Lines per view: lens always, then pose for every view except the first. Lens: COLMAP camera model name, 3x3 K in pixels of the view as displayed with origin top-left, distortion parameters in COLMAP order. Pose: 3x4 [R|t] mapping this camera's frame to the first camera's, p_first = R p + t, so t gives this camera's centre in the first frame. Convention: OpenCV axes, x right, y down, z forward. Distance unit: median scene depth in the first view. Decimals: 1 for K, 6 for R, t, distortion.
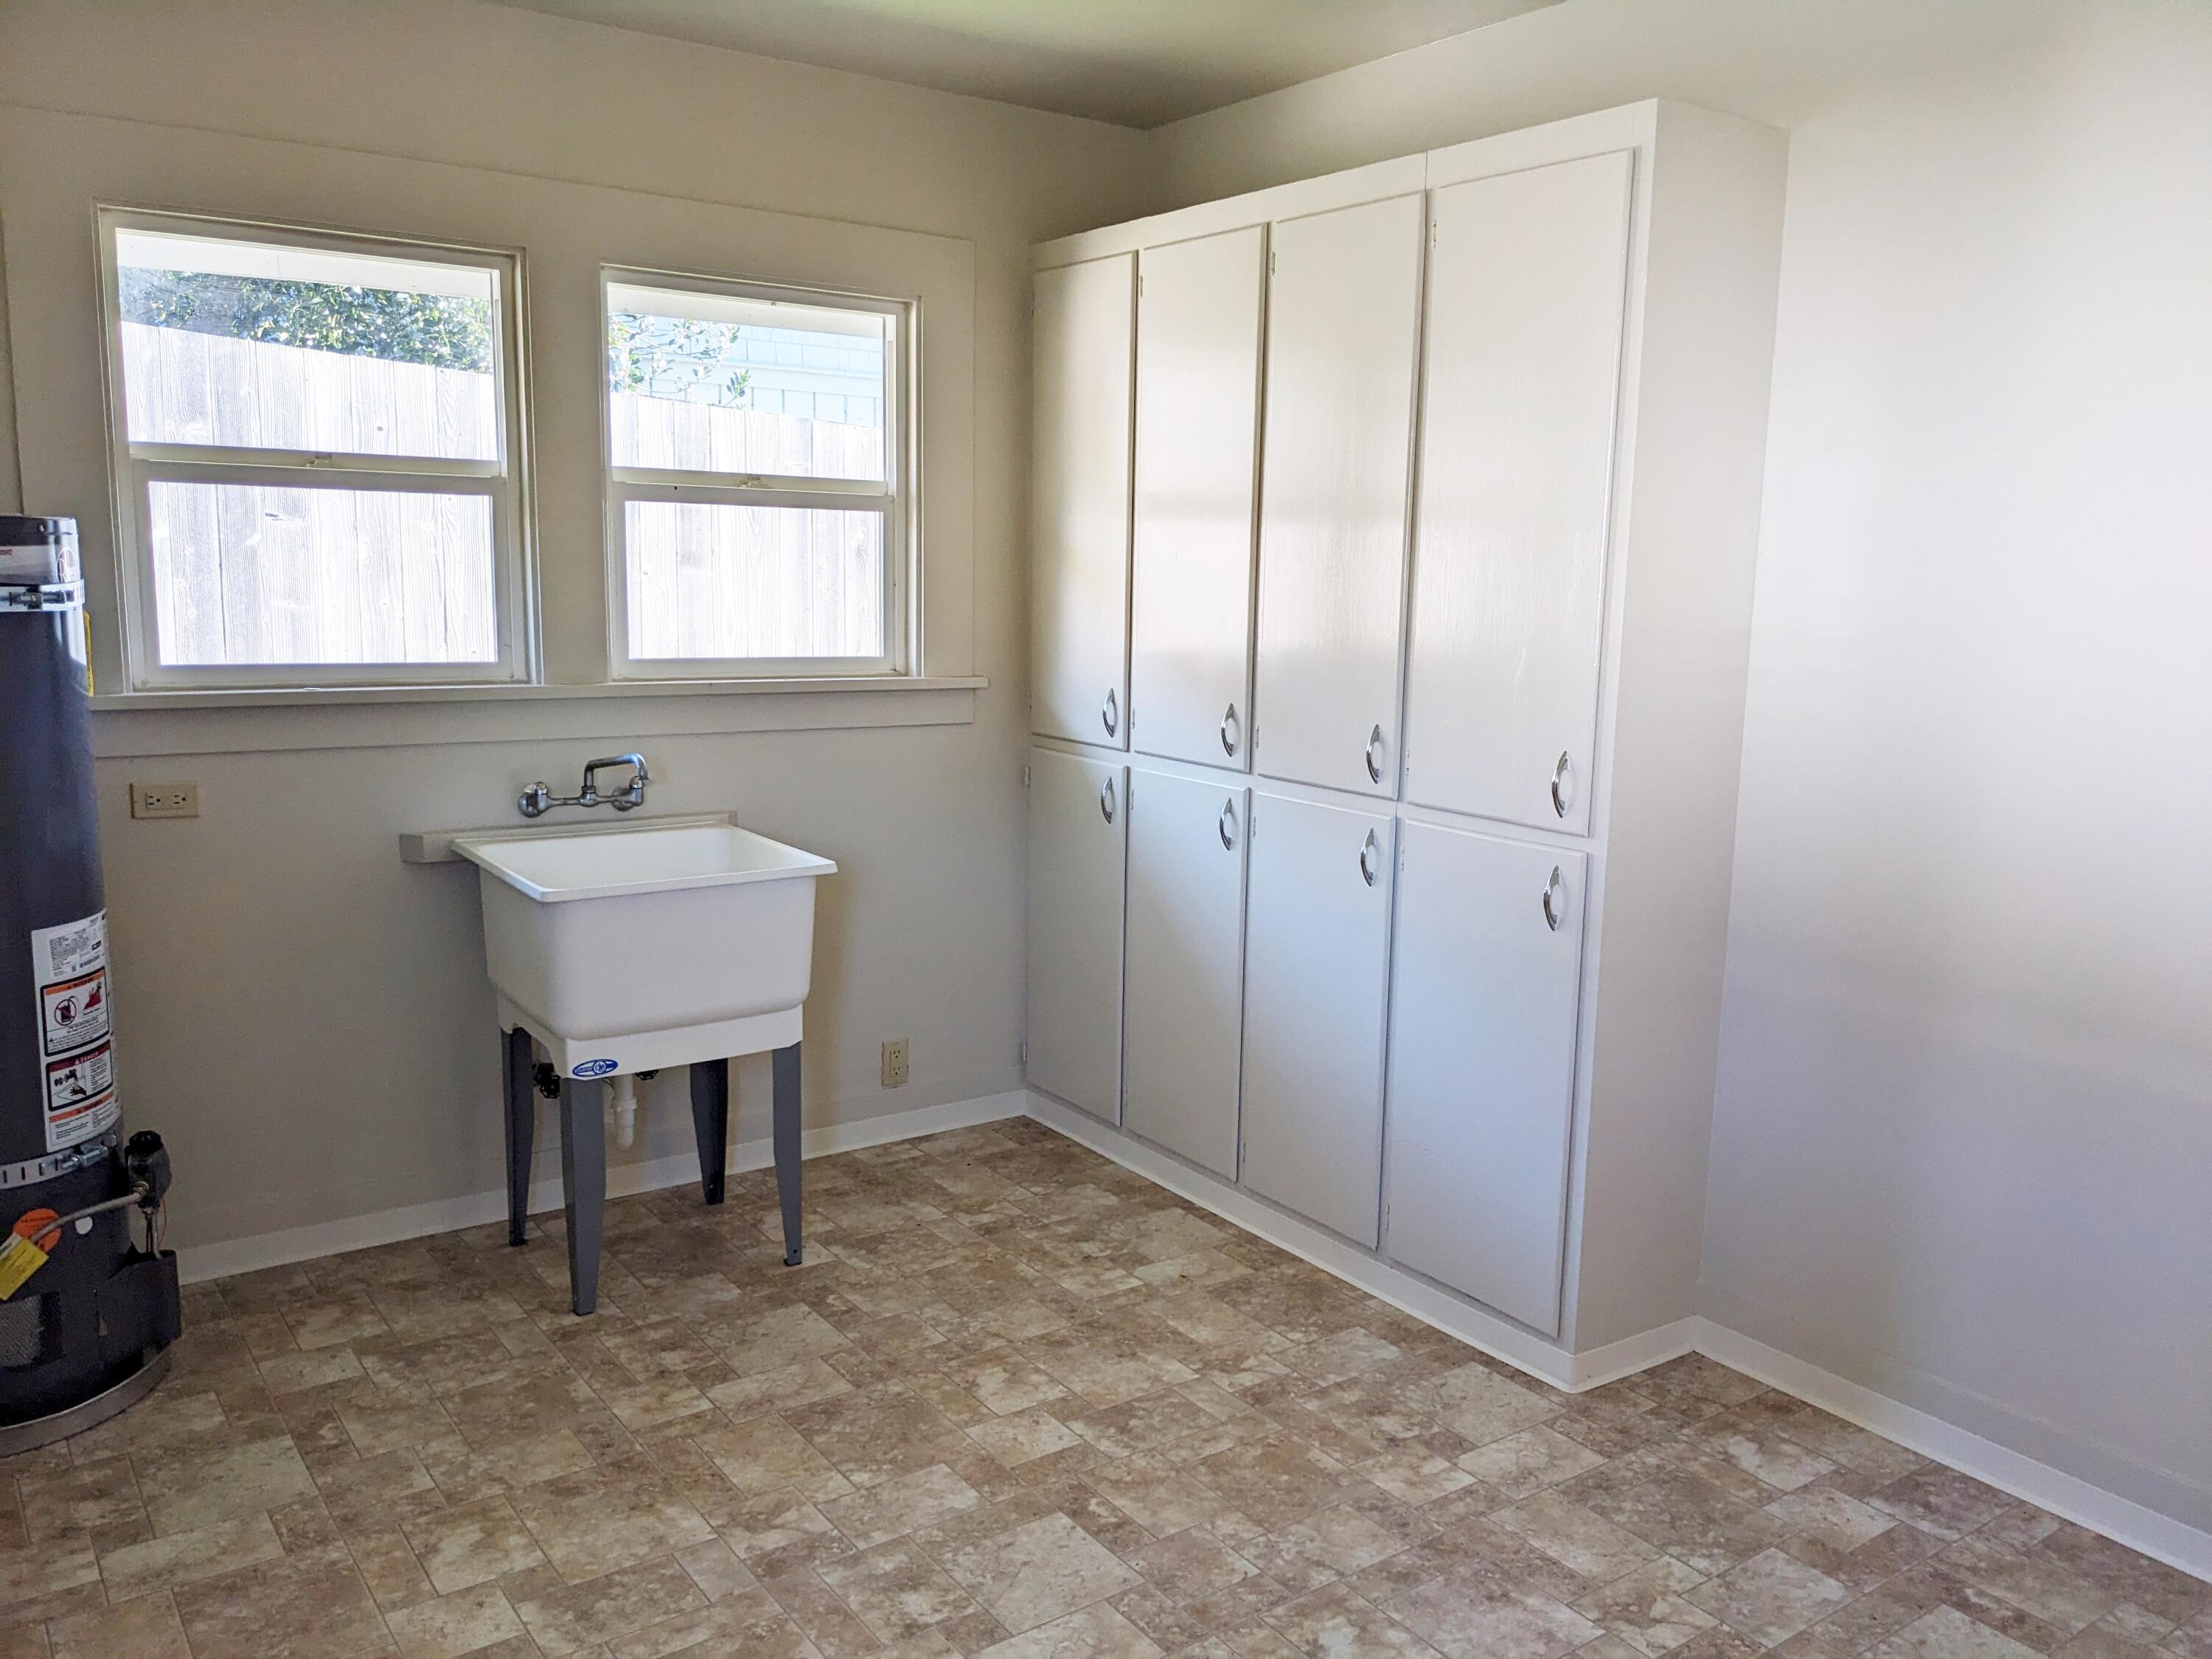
lens RADIAL K [[1764.9, 0, 1118.0], [0, 1764.9, 826.3], [0, 0, 1]] dist [0.072679, -0.086605]
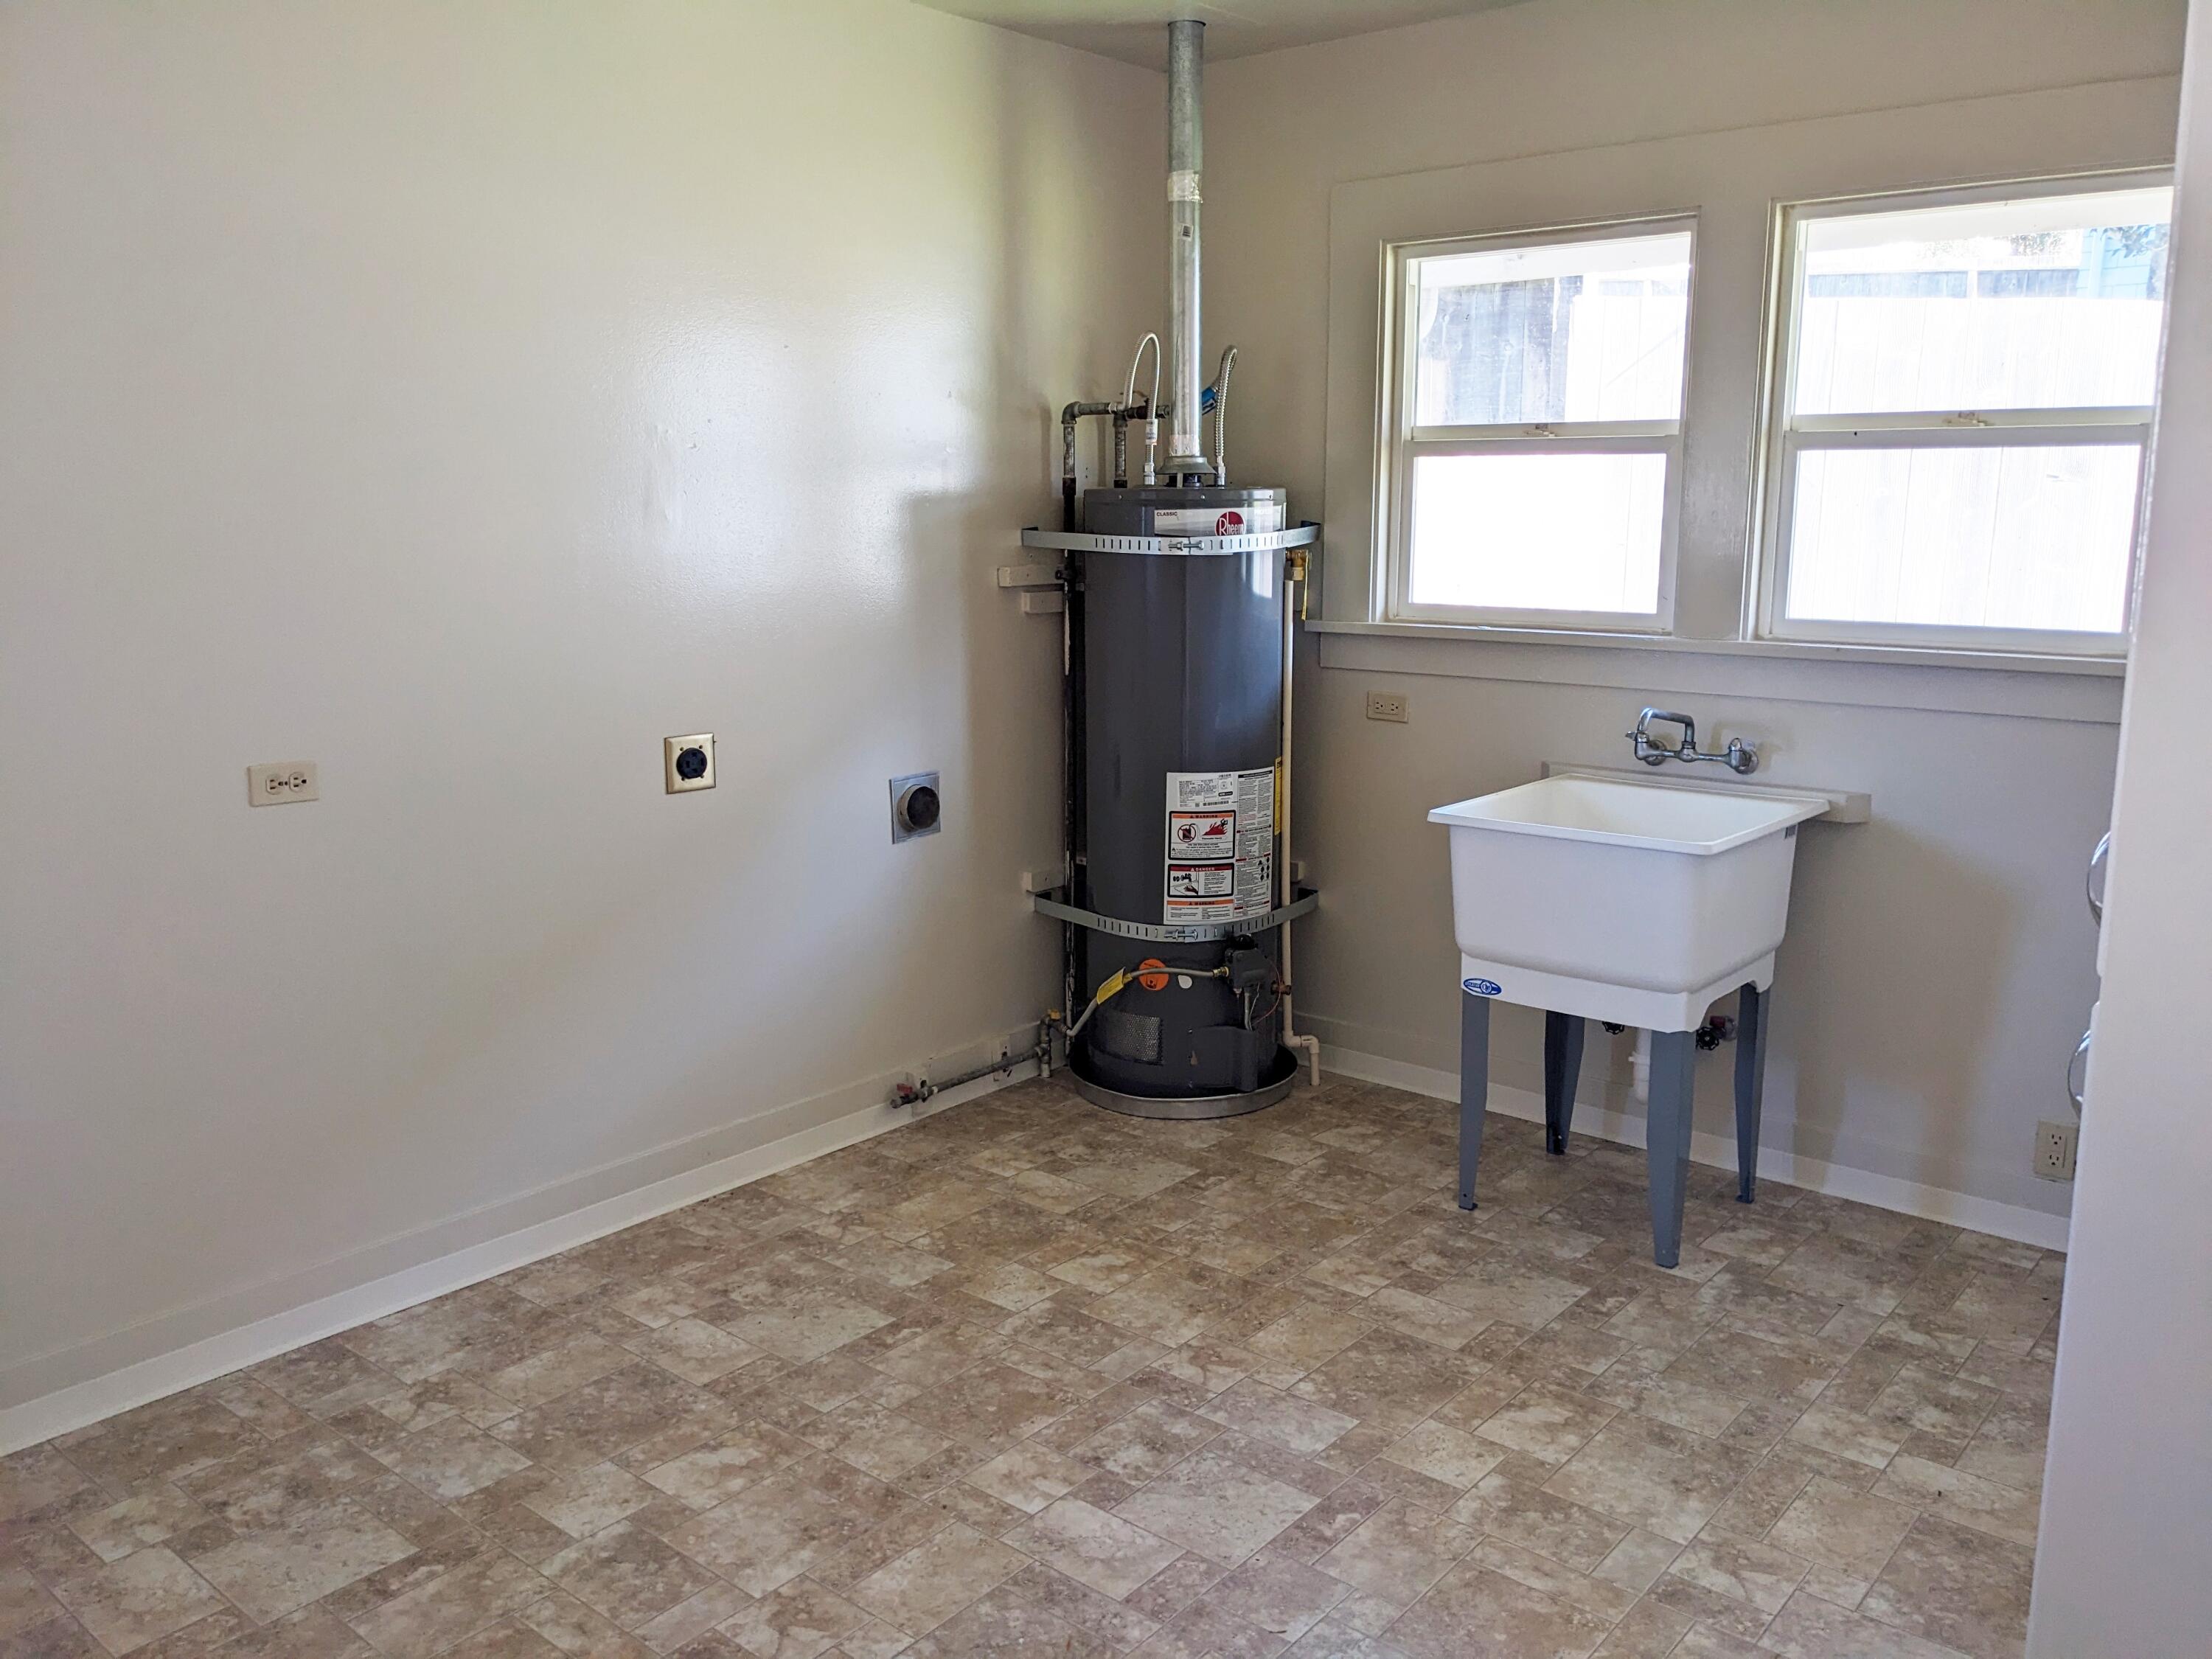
lens RADIAL K [[1728.7, 0, 1059.4], [0, 1728.7, 757.2], [0, 0, 1]] dist [0.032028, -0.020566]
pose [[0.227893, 0.115667, -0.966792, 0.684638], [-0.136843, 0.986869, 0.085813, -0.058612], [0.964022, 0.112743, 0.240728, 0.515530]]
